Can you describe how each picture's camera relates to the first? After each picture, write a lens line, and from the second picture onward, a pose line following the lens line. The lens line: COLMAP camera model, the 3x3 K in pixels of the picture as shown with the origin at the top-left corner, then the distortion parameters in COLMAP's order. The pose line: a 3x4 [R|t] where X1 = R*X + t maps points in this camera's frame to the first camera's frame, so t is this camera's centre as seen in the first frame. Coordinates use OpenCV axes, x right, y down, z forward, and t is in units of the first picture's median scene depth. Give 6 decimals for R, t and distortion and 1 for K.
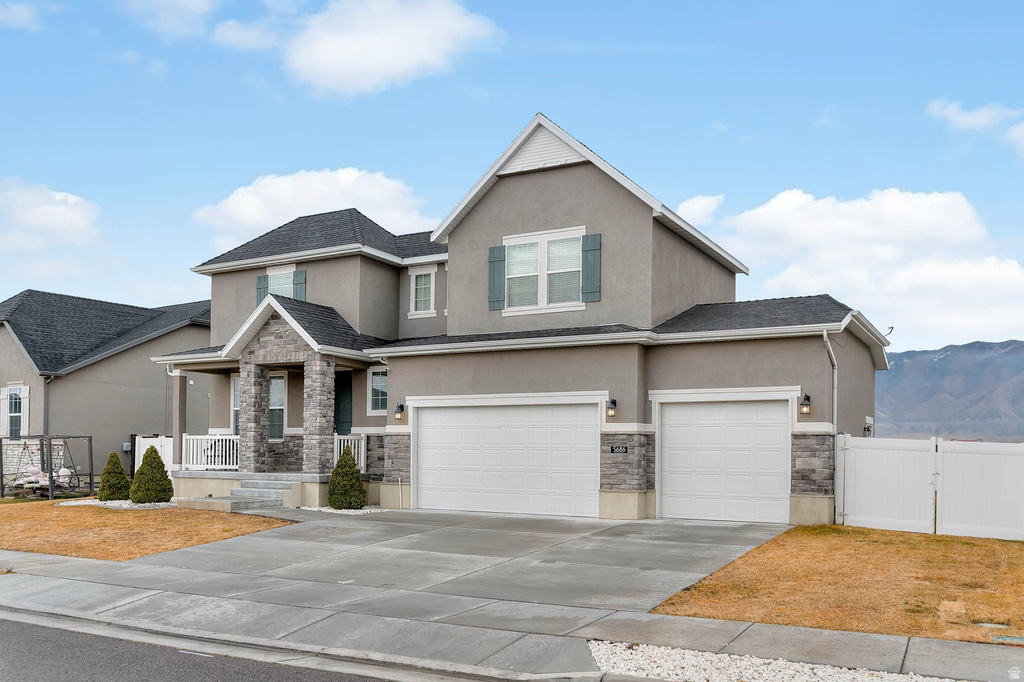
lens RADIAL K [[868.4, 0, 511.1], [0, 868.4, 351.8], [0, 0, 1]] dist [-0.001128, 0.009643]
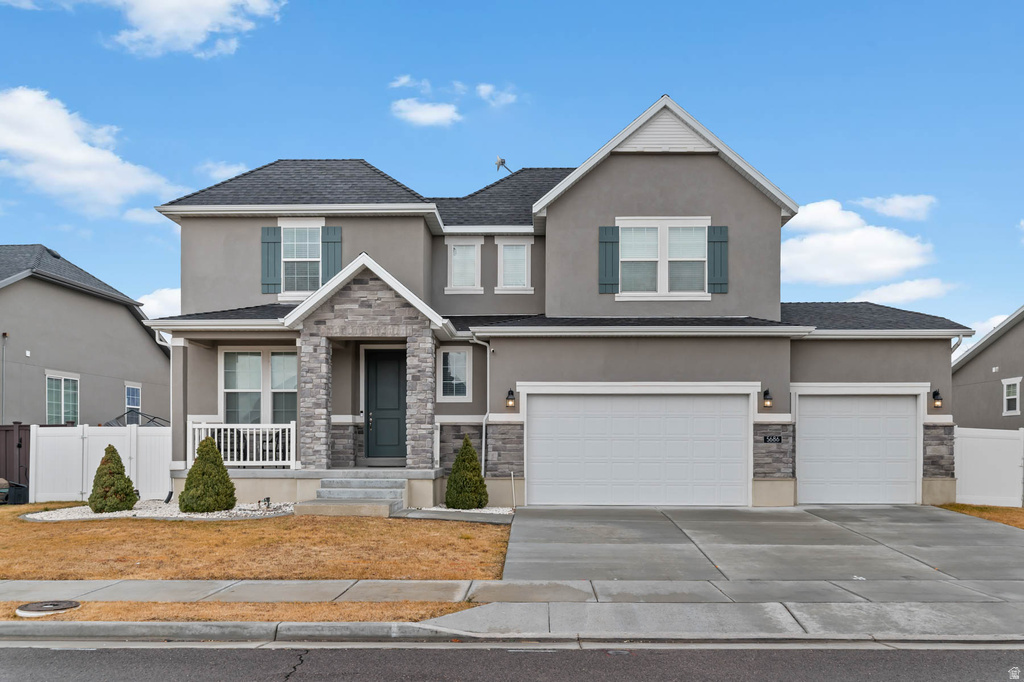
lens RADIAL K [[888.2, 0, 530.6], [0, 888.2, 361.0], [0, 0, 1]] dist [0.001872, -0.002350]
pose [[0.879090, 0.038721, 0.475081, -0.554862], [-0.049146, 0.998746, 0.009538, 0.020779], [-0.474116, -0.031733, 0.879890, 0.184072]]
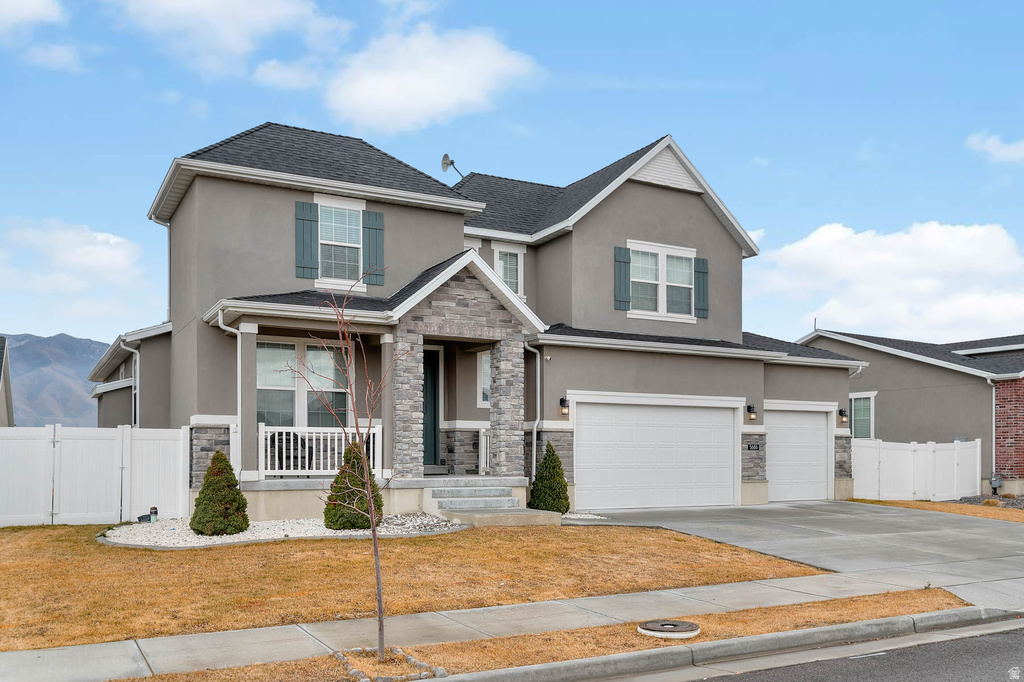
lens RADIAL K [[888.2, 0, 533.1], [0, 888.2, 360.4], [0, 0, 1]] dist [0.001872, -0.002350]
pose [[0.514080, 0.082750, 0.853741, -0.959872], [-0.096003, 0.994632, -0.038598, 0.060984], [-0.852353, -0.062120, 0.519265, 0.549497]]
